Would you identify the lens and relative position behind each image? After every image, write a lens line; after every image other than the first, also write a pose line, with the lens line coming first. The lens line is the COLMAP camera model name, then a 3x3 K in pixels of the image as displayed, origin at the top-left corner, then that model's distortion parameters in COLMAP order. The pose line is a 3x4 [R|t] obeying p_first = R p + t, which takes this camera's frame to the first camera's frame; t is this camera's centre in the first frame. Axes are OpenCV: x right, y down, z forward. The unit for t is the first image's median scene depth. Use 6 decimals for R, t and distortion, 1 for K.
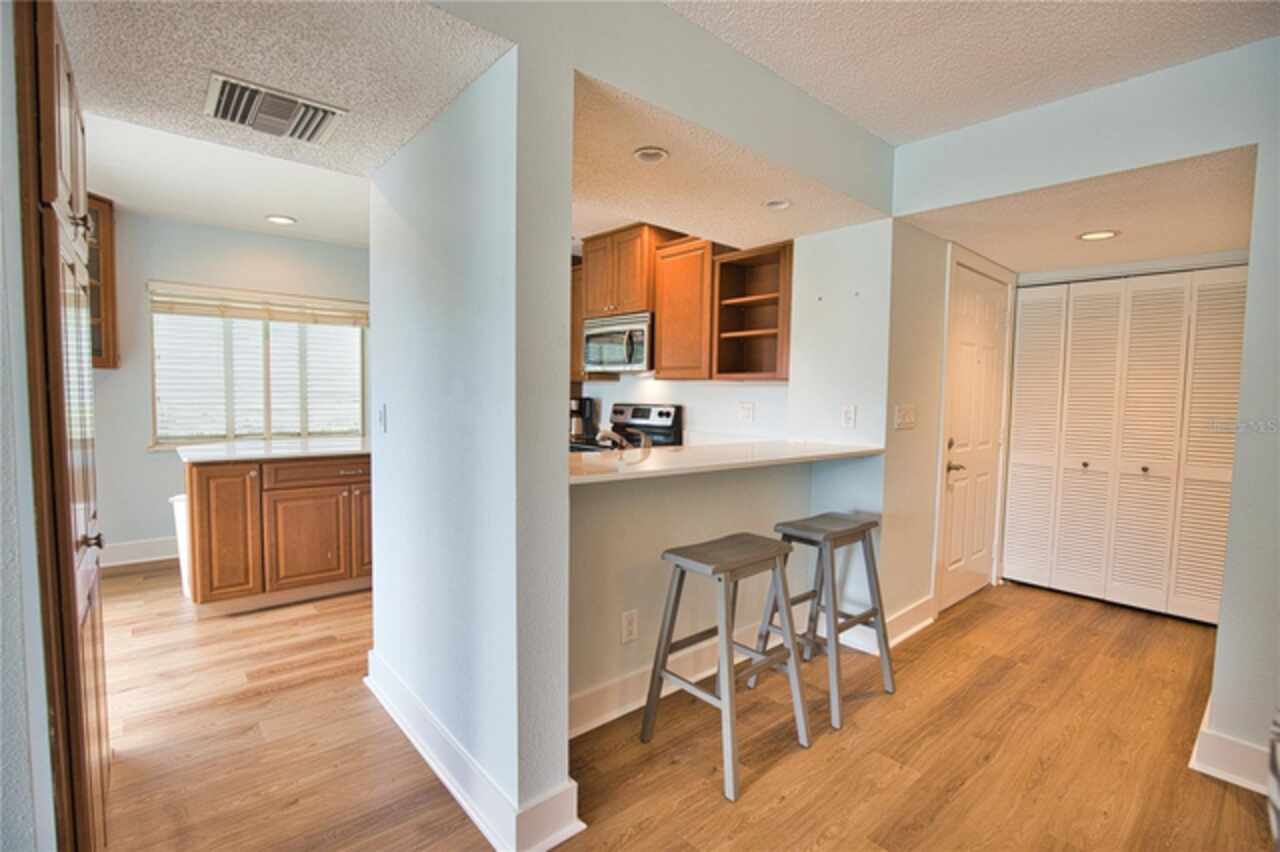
lens RADIAL K [[585.5, 0, 646.8], [0, 585.5, 430.5], [0, 0, 1]] dist [-0.027678, 0.000723]
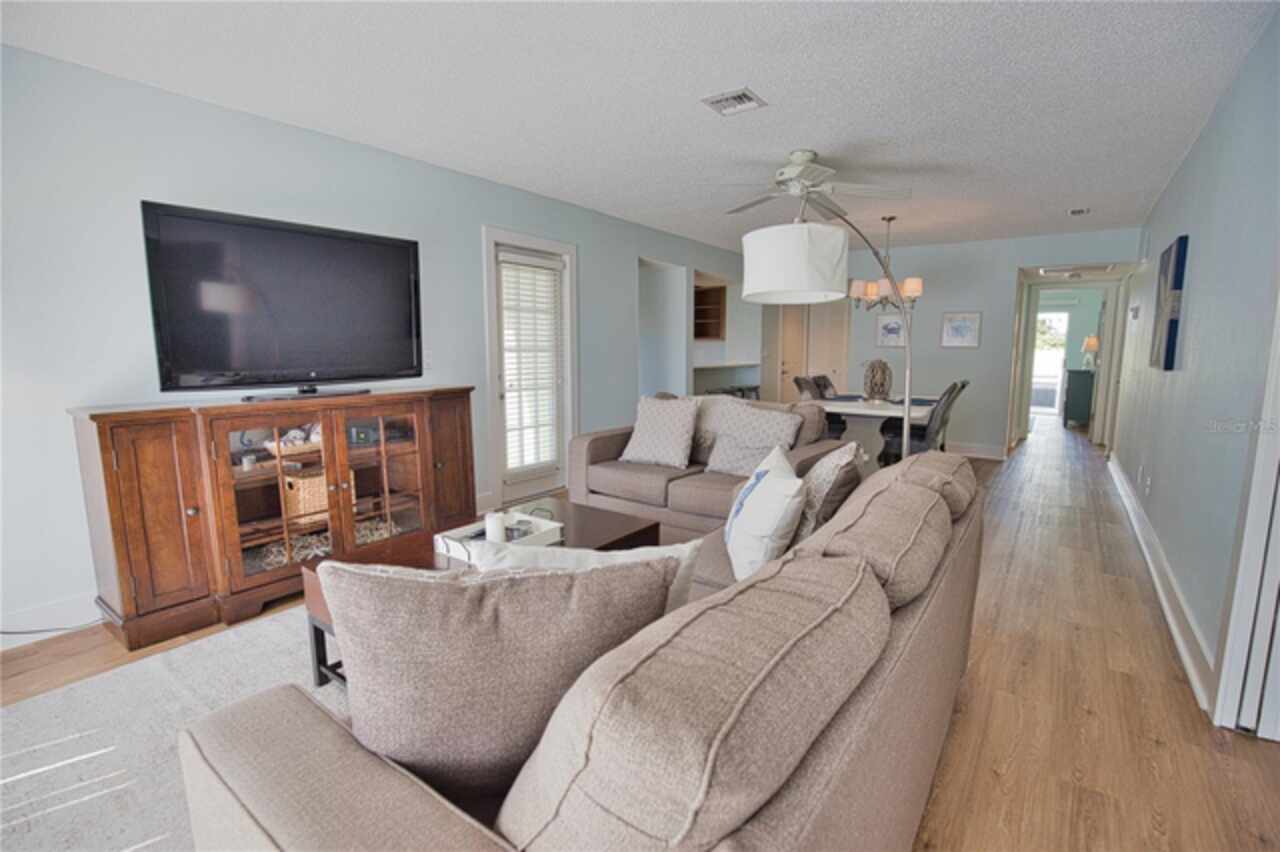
lens RADIAL K [[585.5, 0, 646.8], [0, 585.5, 430.5], [0, 0, 1]] dist [-0.027678, 0.000723]
pose [[0.974471, -0.050467, 0.218766, -0.684128], [0.032756, 0.995940, 0.083847, 0.084998], [-0.222109, -0.074541, 0.972168, -1.481413]]
